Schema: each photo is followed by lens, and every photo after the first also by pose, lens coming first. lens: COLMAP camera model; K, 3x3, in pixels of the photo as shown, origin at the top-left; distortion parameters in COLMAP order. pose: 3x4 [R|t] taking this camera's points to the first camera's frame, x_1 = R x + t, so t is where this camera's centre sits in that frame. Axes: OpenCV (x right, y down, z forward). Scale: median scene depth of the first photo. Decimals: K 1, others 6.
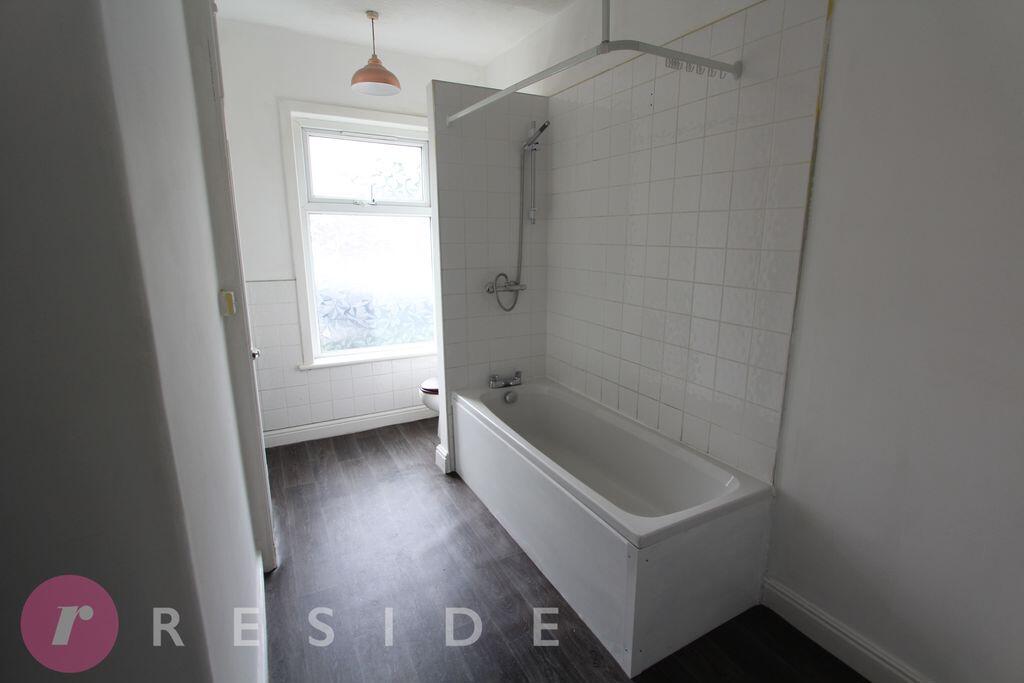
lens RADIAL K [[469.7, 0, 516.6], [0, 469.7, 344.5], [0, 0, 1]] dist [0.001497, 0.000036]
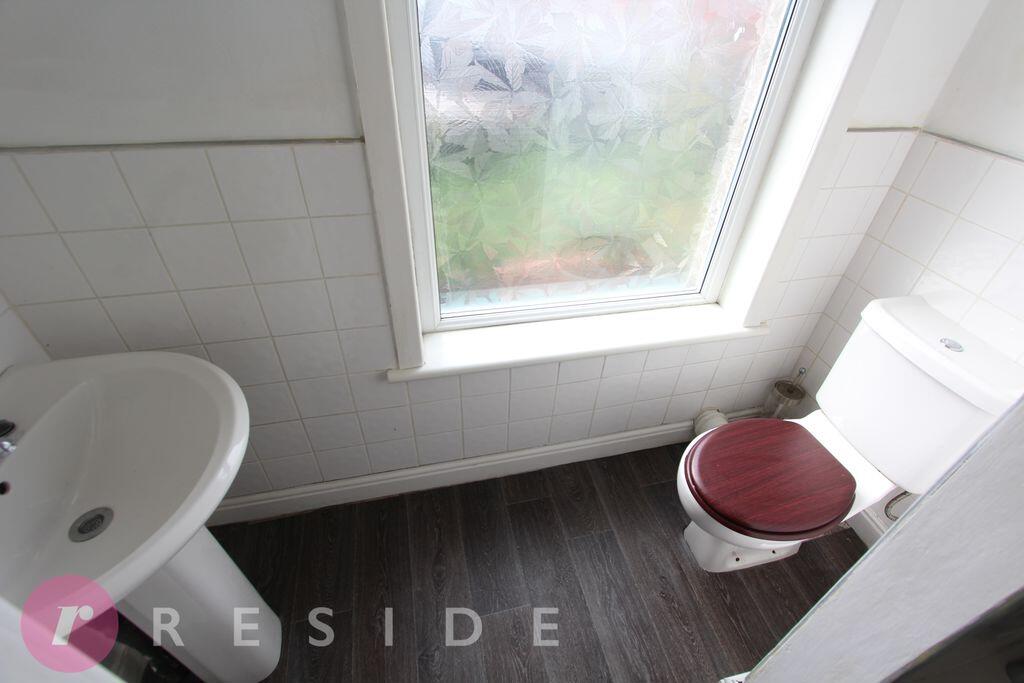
lens RADIAL K [[469.7, 0, 509.4], [0, 469.7, 342.6], [0, 0, 1]] dist [0.001497, 0.000036]
pose [[0.965682, 0.183219, -0.184092, -0.300274], [-0.082549, 0.888544, 0.451303, -0.162151], [0.246261, -0.420619, 0.873175, 0.702038]]
